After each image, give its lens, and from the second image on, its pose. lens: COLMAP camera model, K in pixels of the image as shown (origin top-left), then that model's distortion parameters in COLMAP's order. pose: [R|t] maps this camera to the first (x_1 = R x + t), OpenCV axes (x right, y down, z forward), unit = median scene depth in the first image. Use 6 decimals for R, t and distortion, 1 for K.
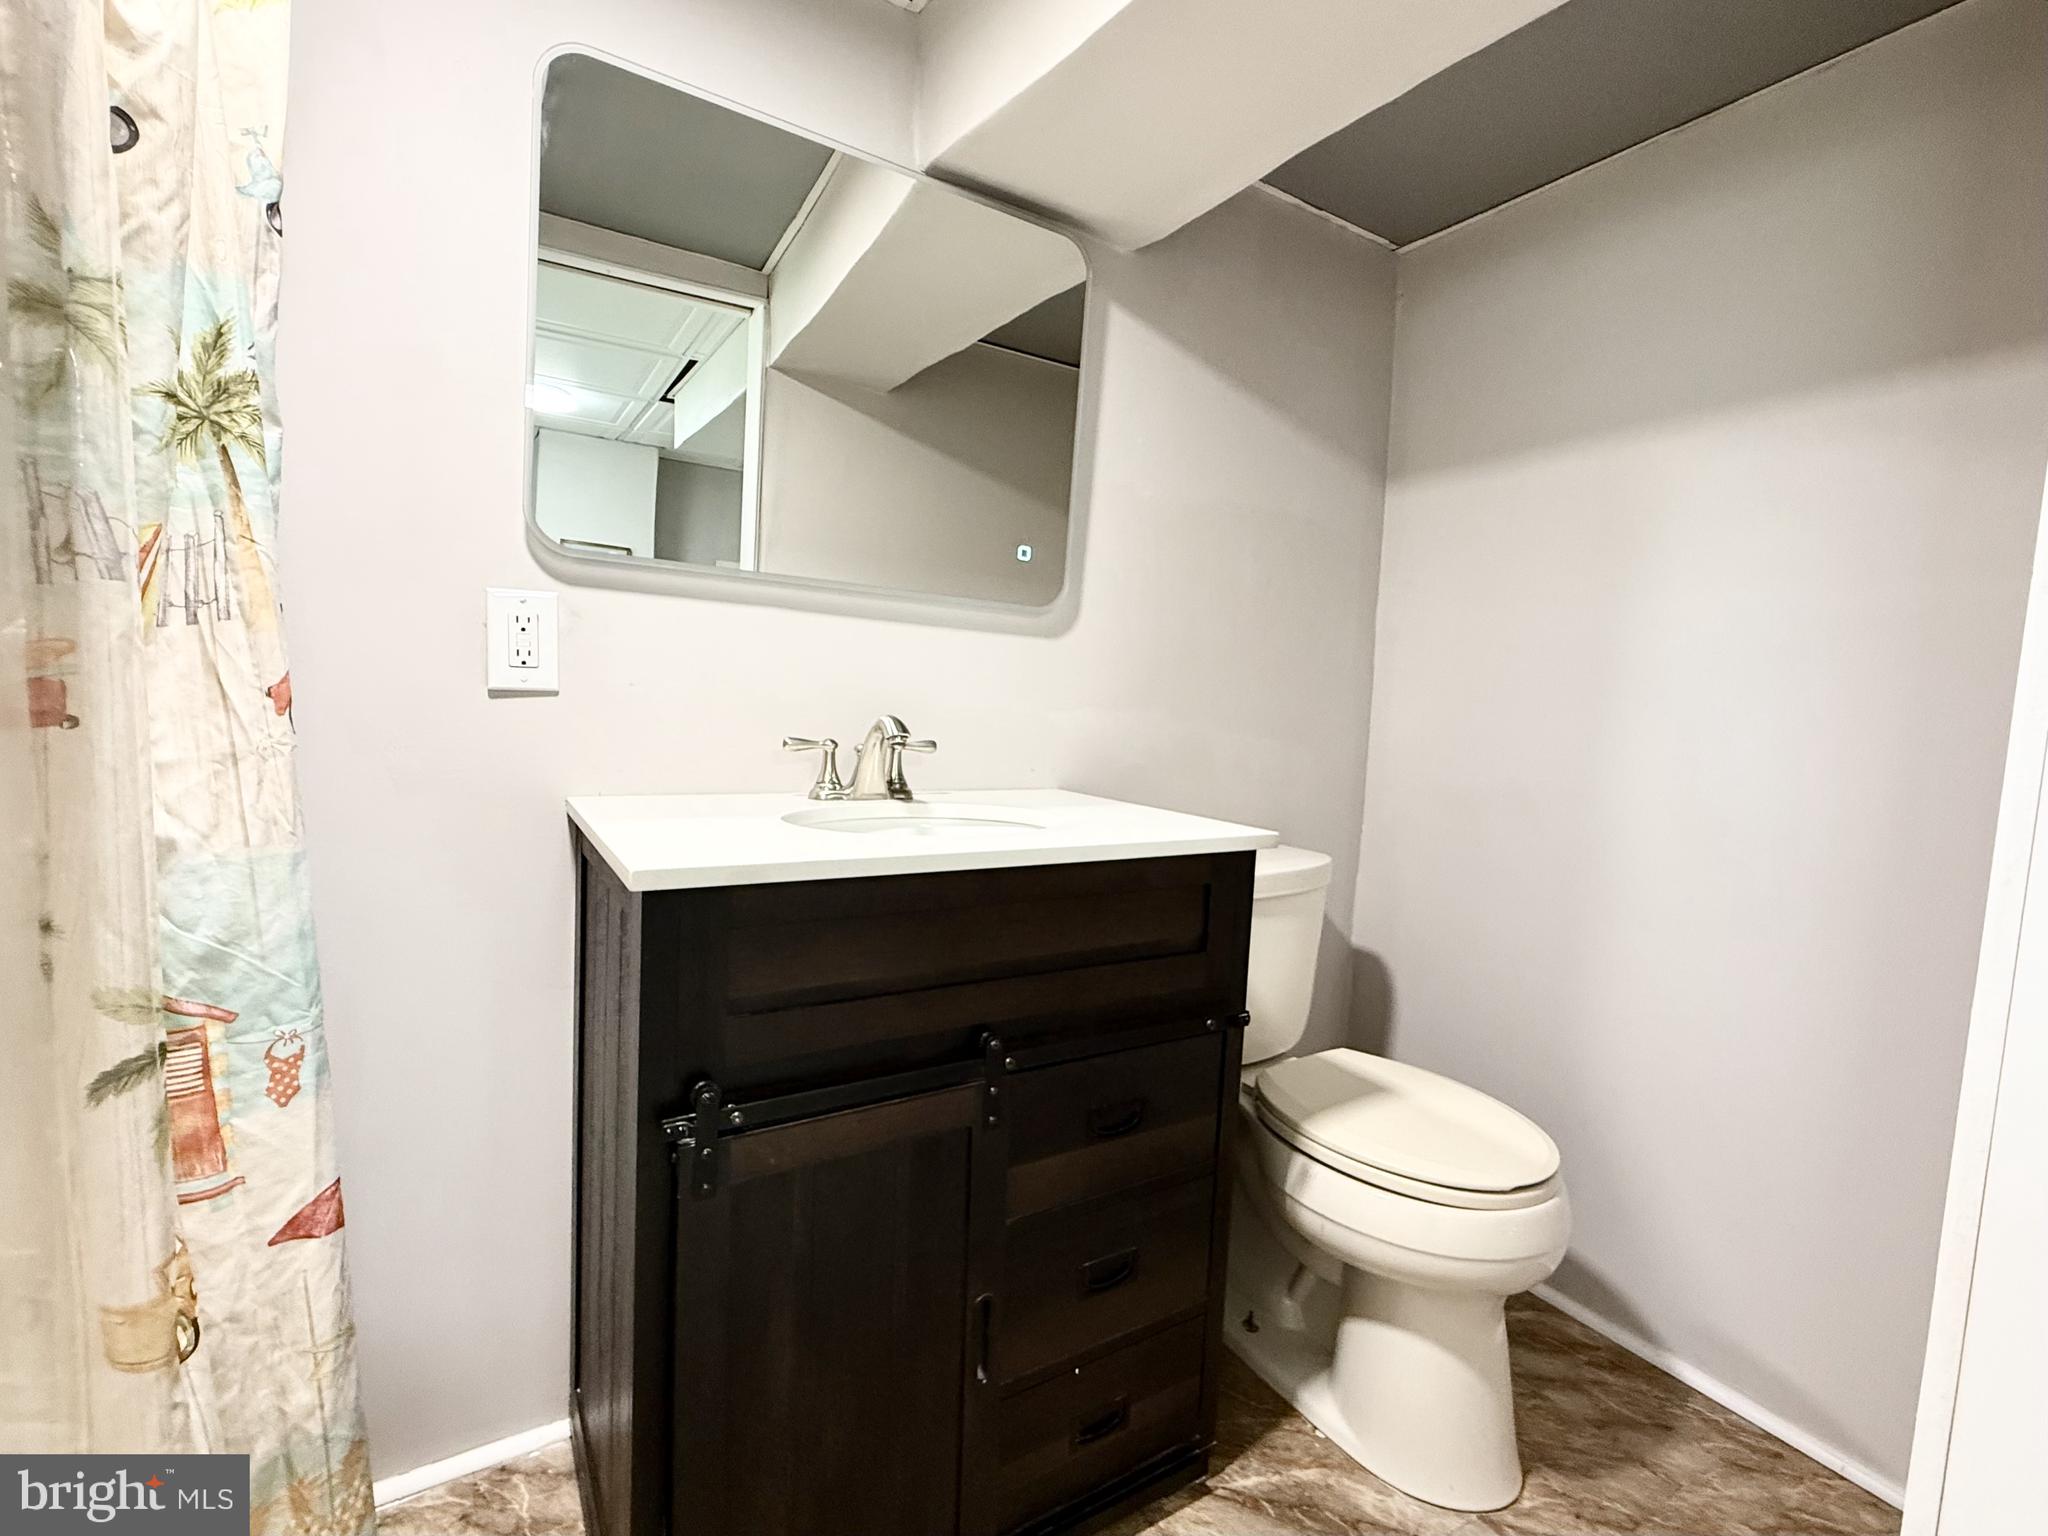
lens RADIAL K [[907.2, 0, 1060.4], [0, 907.2, 769.9], [0, 0, 1]] dist [0.001575, -0.000131]
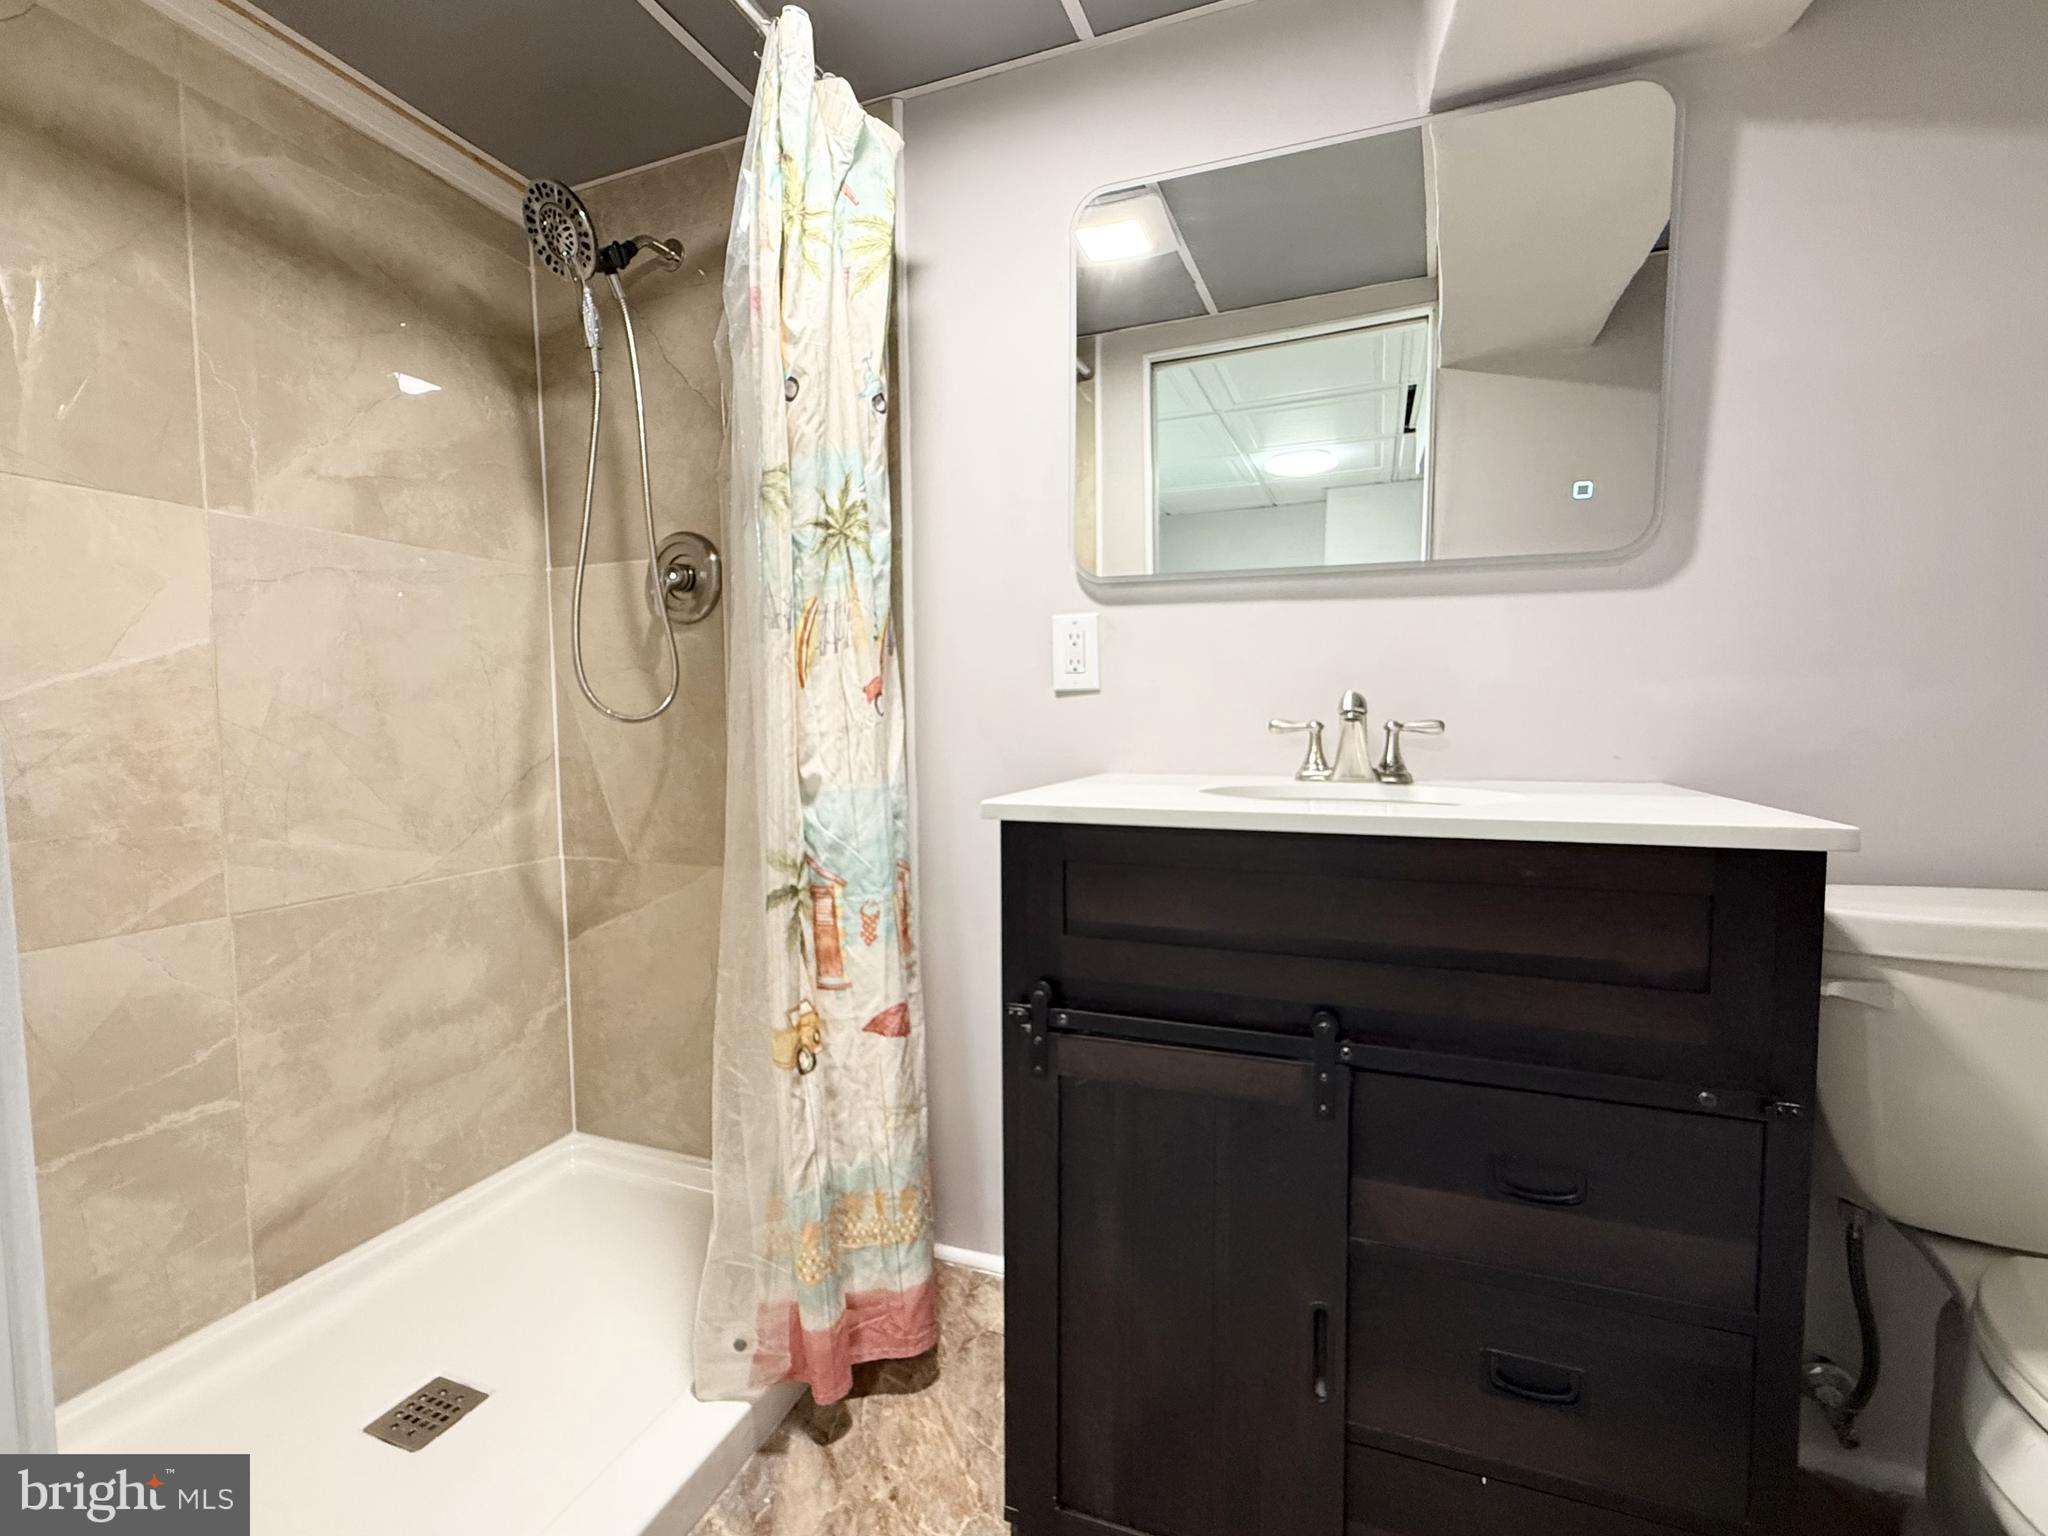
lens RADIAL K [[907.2, 0, 1060.4], [0, 907.2, 769.9], [0, 0, 1]] dist [0.001575, -0.000131]
pose [[0.609516, -0.007818, -0.792735, 0.634033], [-0.025398, 0.999246, -0.029383, 0.097079], [0.792367, 0.038043, 0.608858, 0.276835]]
